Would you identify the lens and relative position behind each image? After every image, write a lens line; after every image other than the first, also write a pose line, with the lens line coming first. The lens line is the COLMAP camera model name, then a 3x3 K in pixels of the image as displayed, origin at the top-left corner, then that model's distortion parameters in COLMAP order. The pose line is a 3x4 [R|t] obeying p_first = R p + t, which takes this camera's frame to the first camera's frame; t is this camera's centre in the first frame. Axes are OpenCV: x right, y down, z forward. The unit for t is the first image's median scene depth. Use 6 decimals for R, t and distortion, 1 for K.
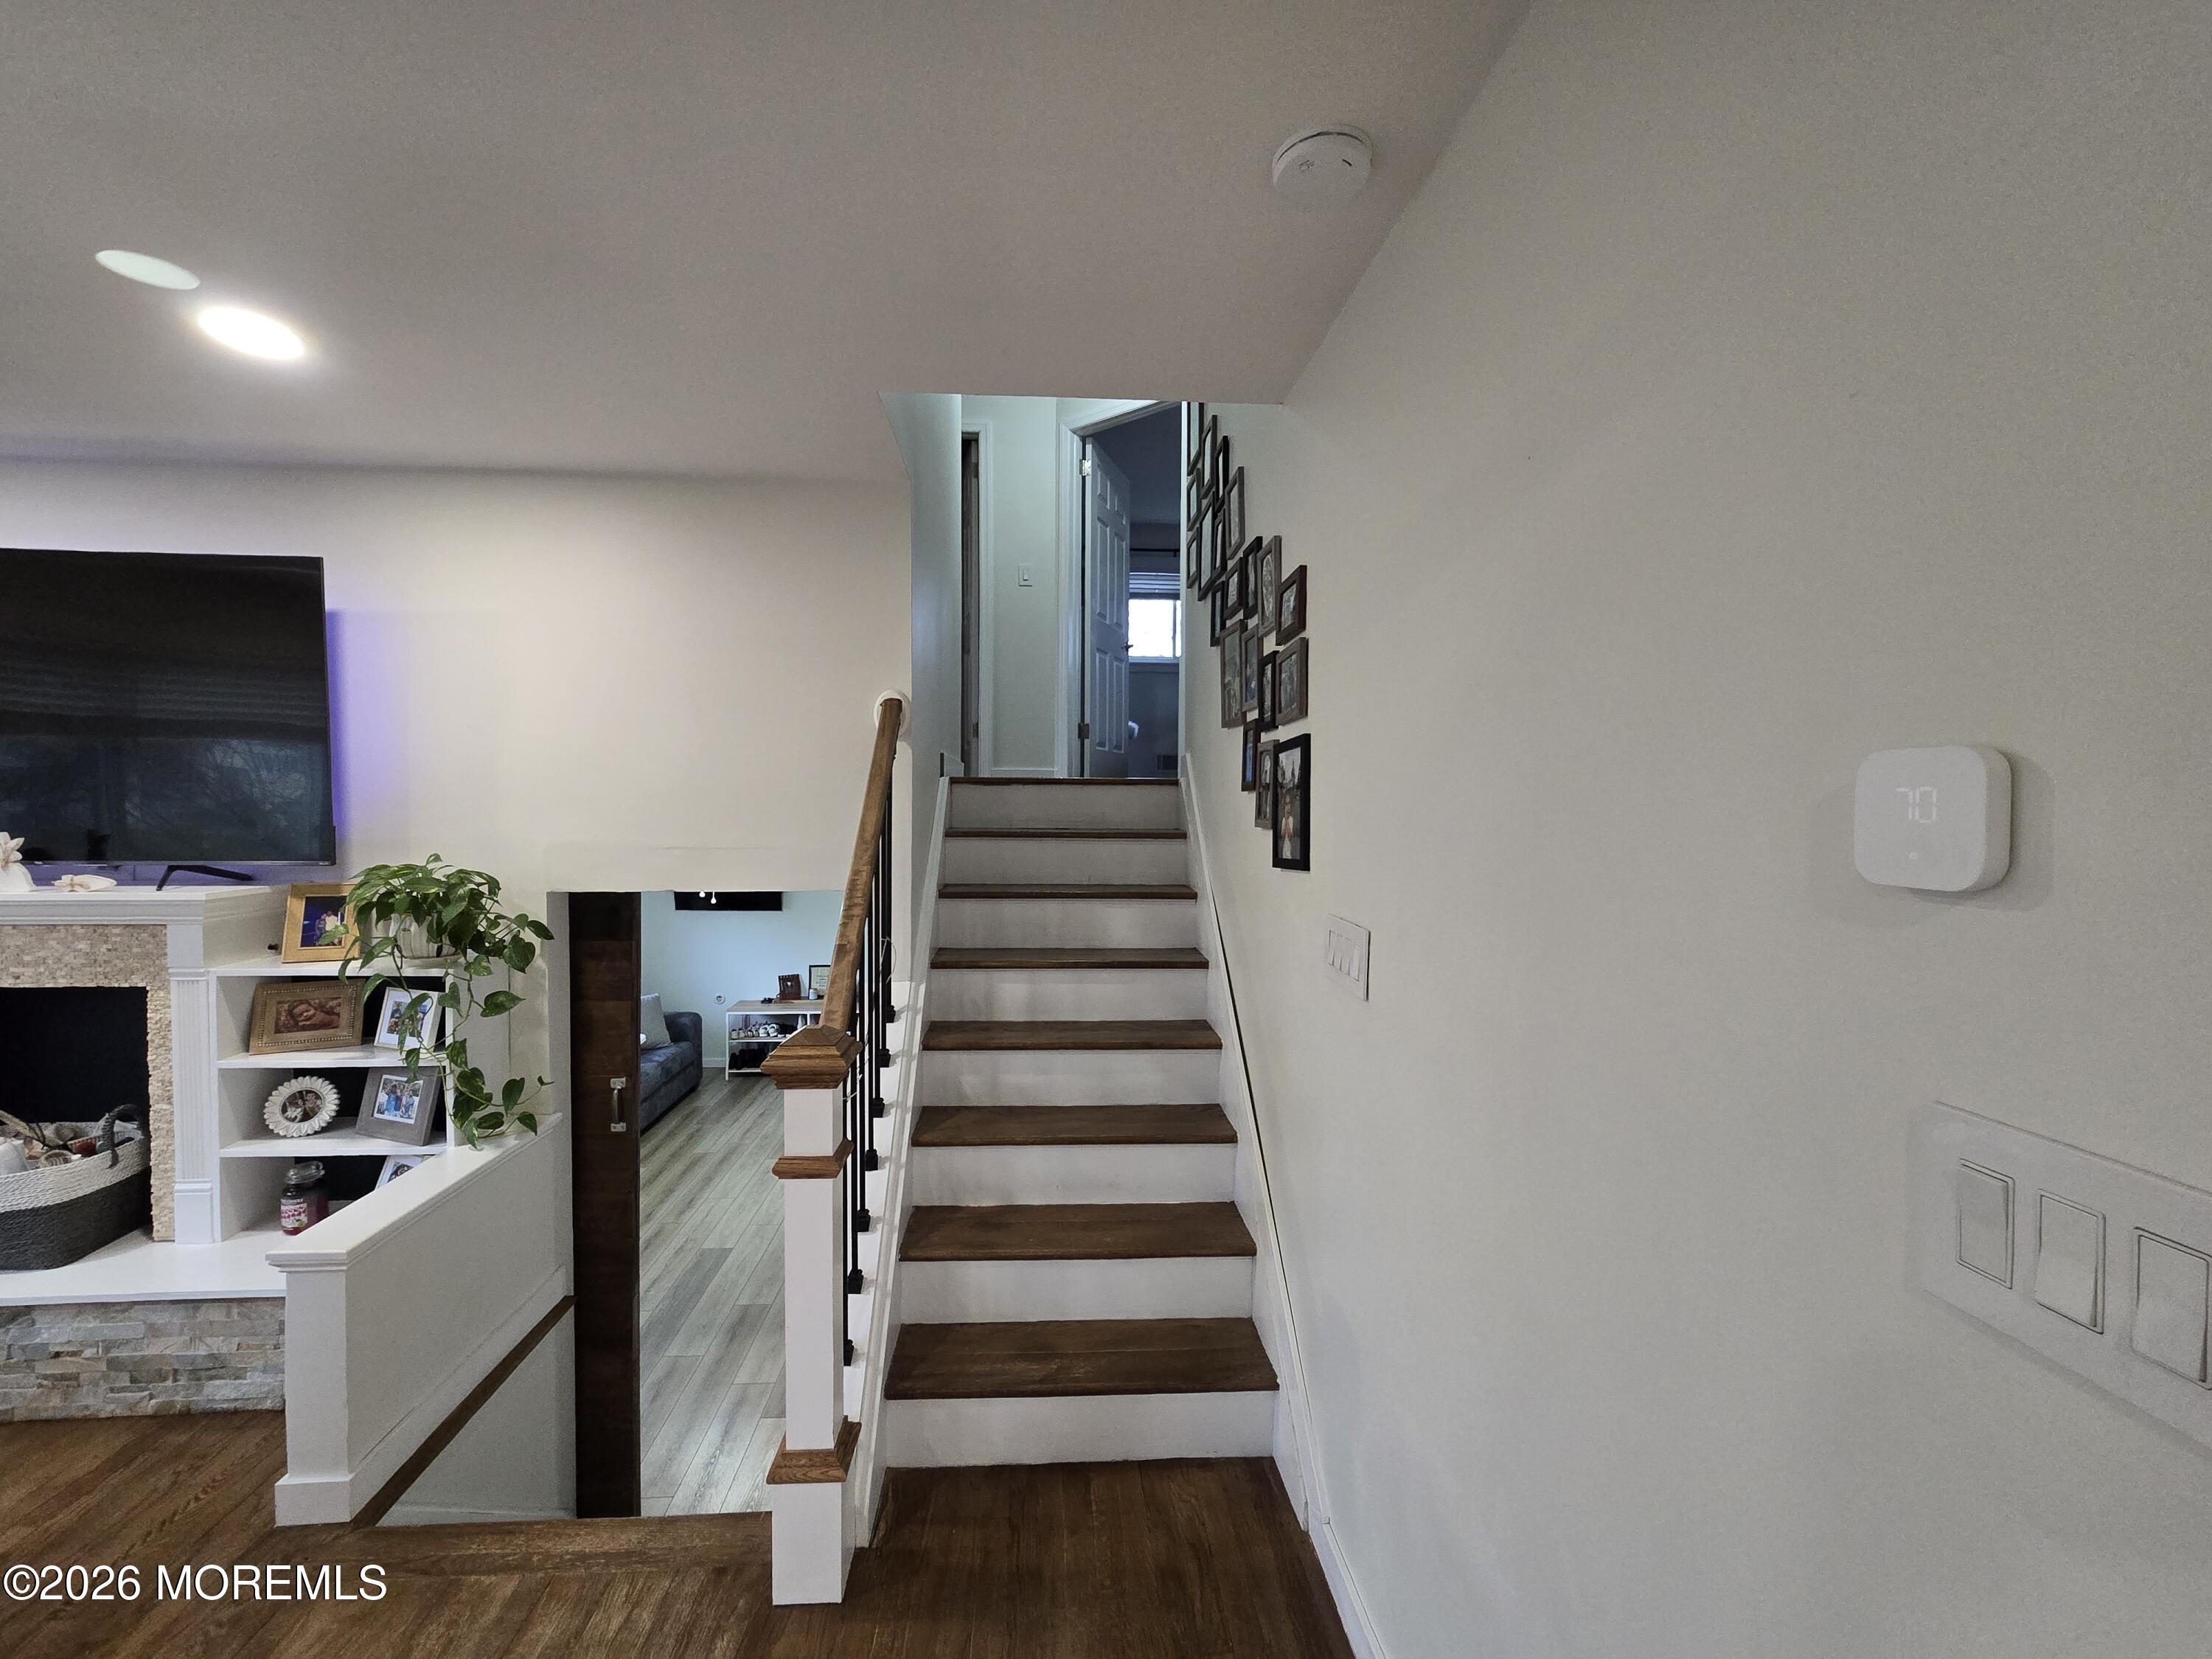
lens RADIAL K [[902.2, 0, 1095.5], [0, 902.2, 833.4], [0, 0, 1]] dist [-0.019559, 0.006414]
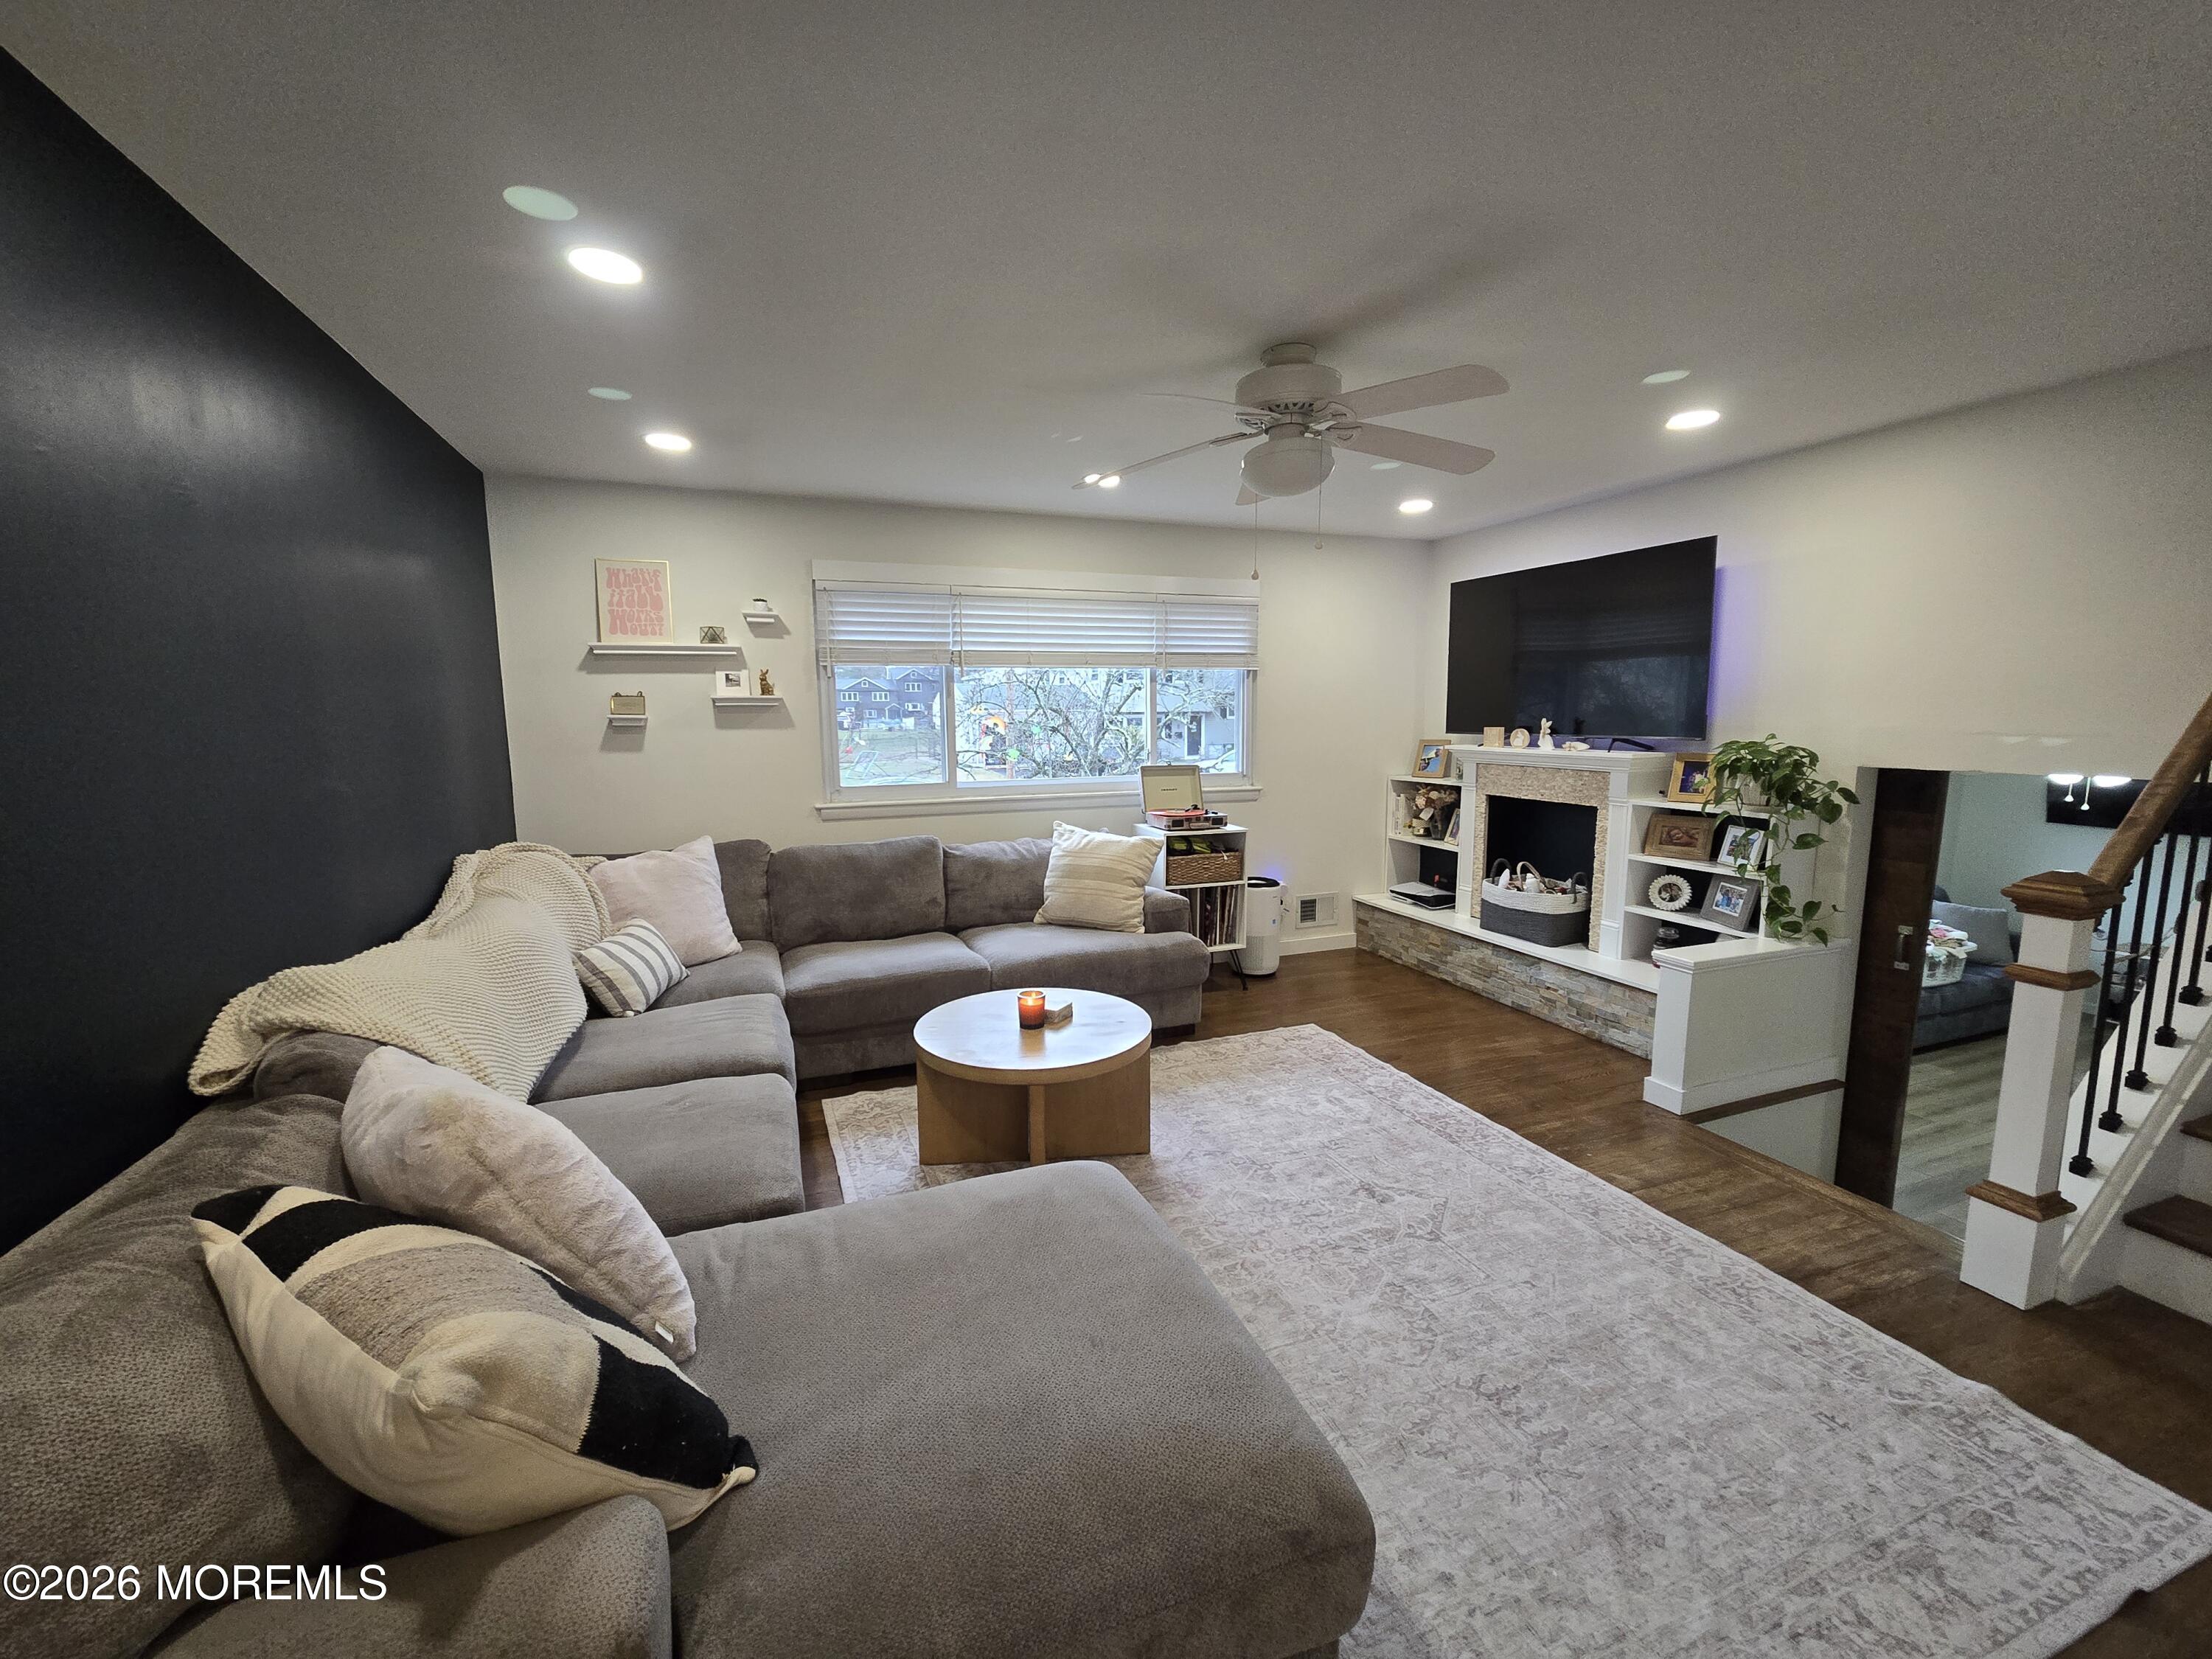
lens RADIAL K [[904.5, 0, 1098.3], [0, 904.5, 827.6], [0, 0, 1]] dist [0.019994, -0.009909]
pose [[0.292024, 0.113283, -0.949678, 0.348451], [-0.020309, 0.993471, 0.112262, 0.029863], [0.956195, -0.013496, 0.292418, -0.458349]]
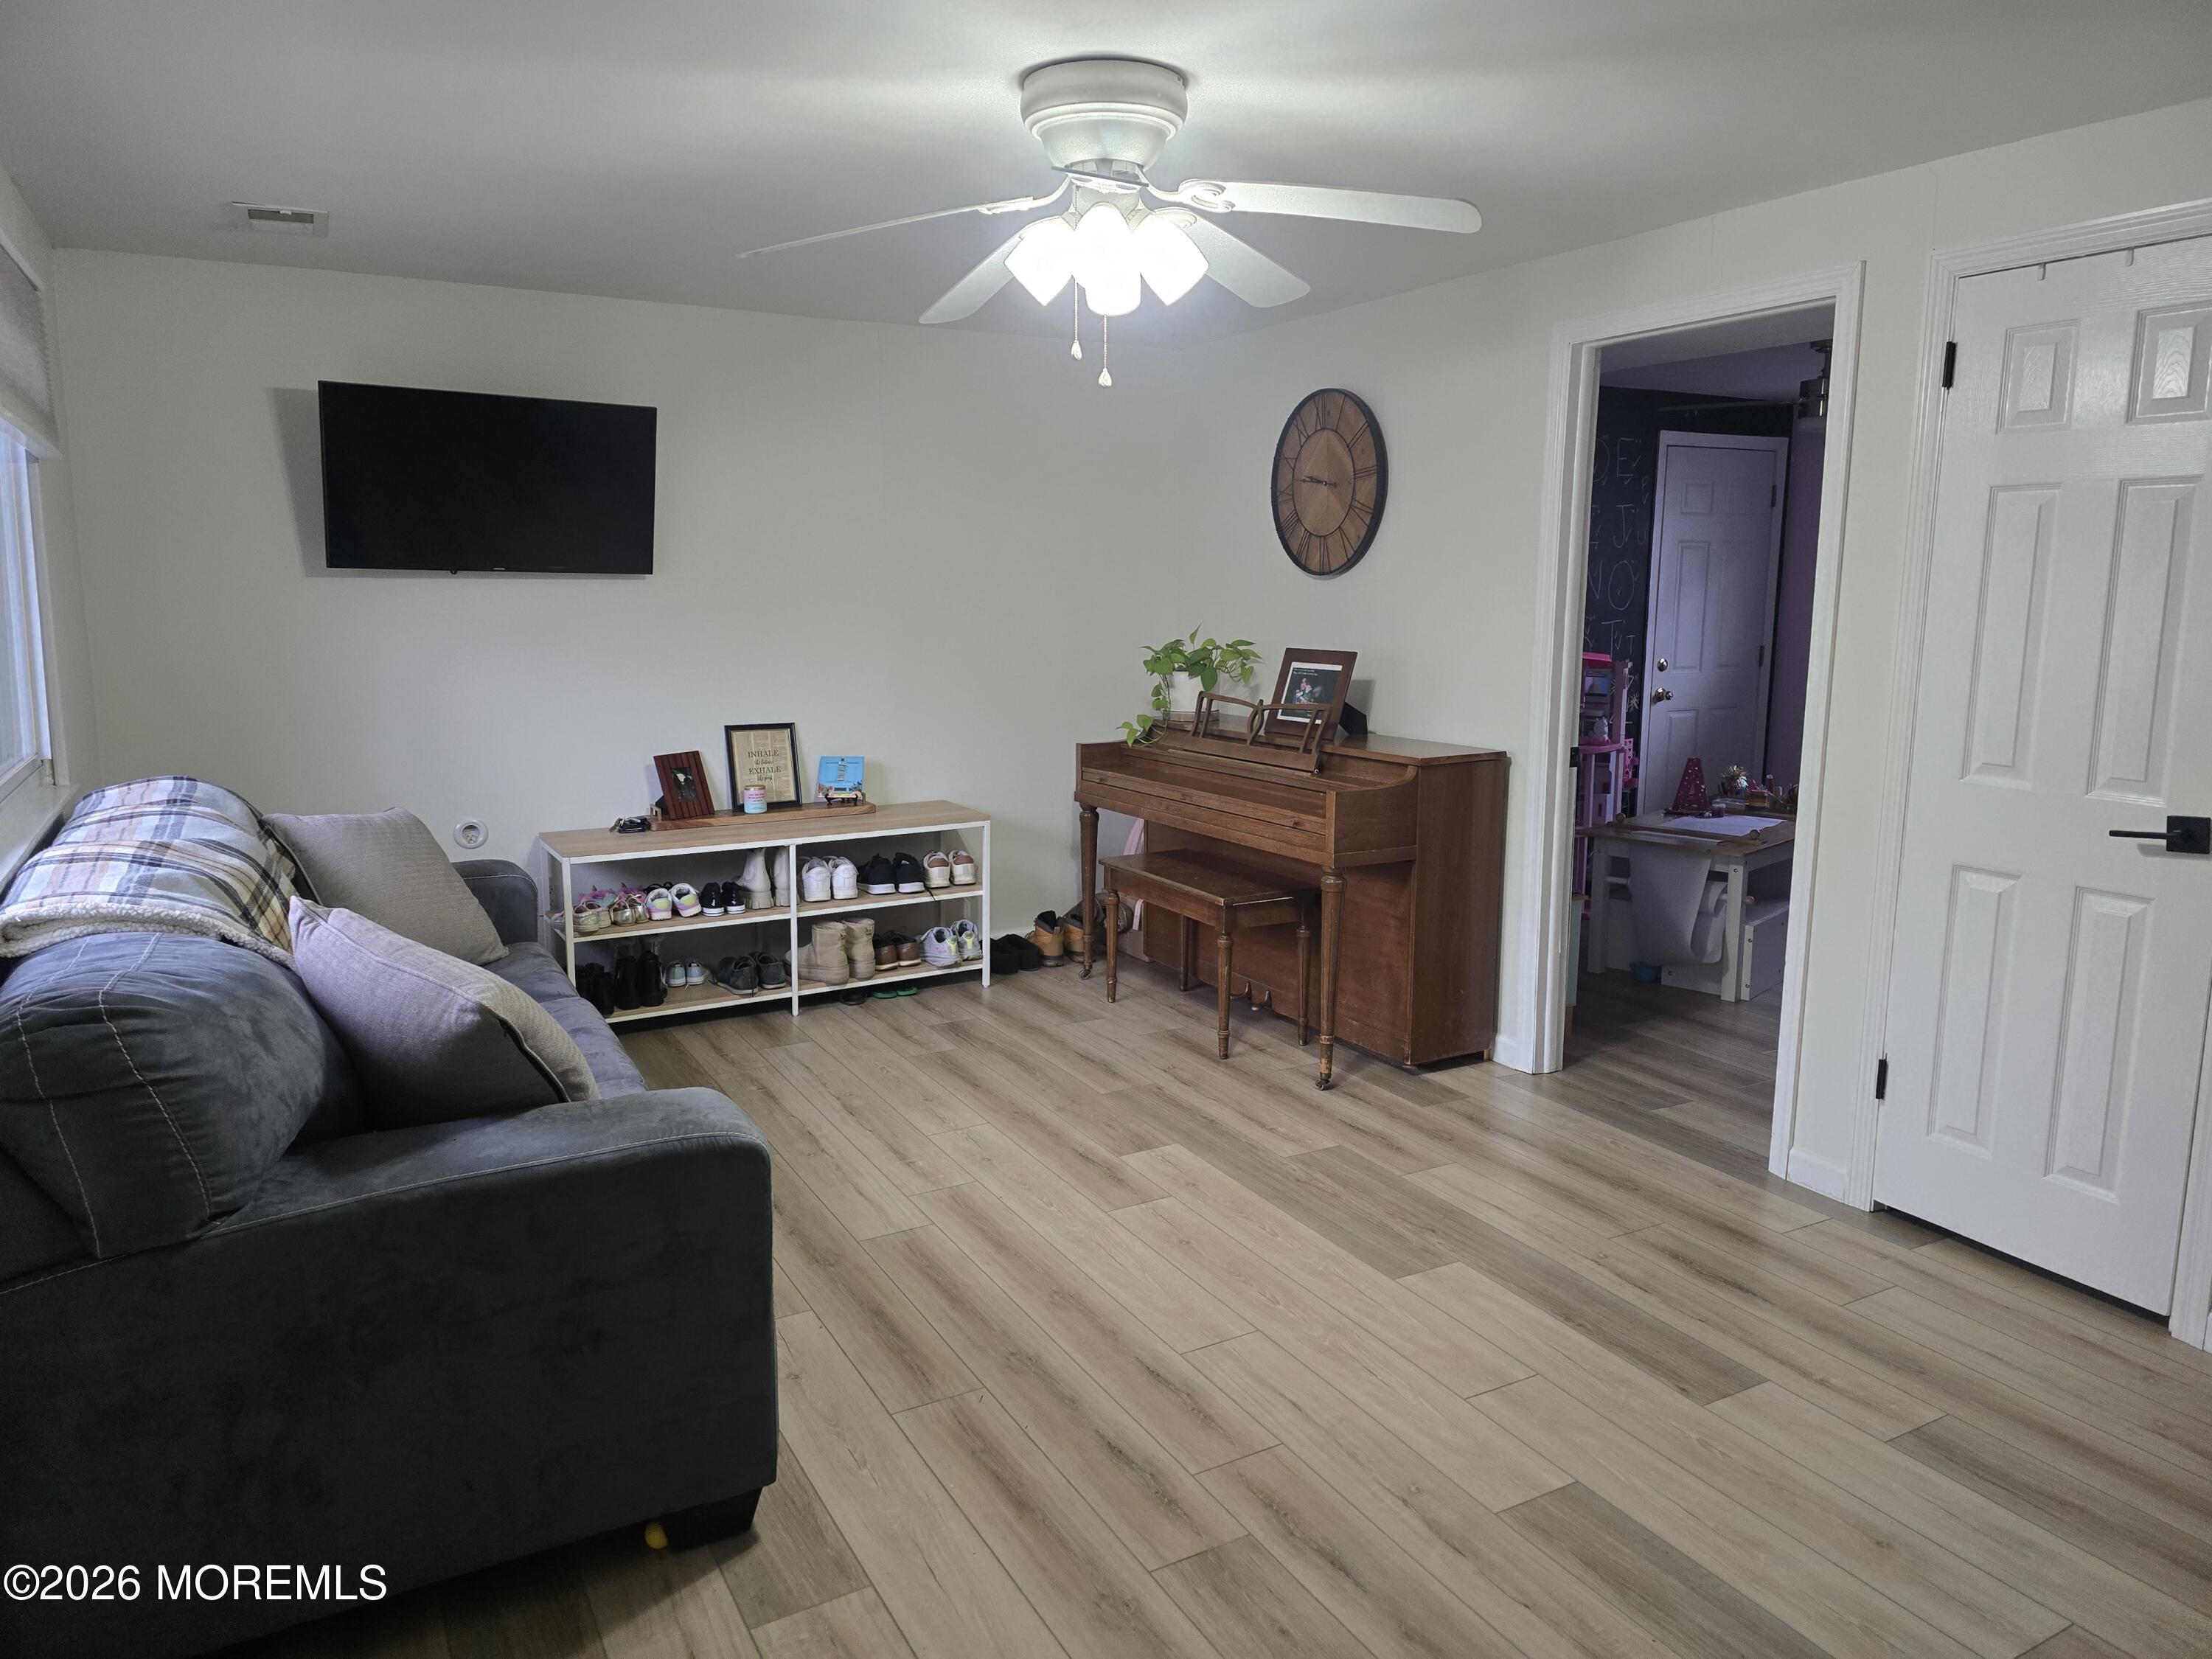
lens RADIAL K [[1476.2, 0, 1106.0], [0, 1476.2, 829.5], [0, 0, 1]] dist [0.001215, 0.000294]
pose [[0.905319, -0.082611, 0.416621, -1.466165], [0.019196, 0.987858, 0.154168, 0.334350], [-0.424299, -0.131574, 0.895912, 1.302450]]
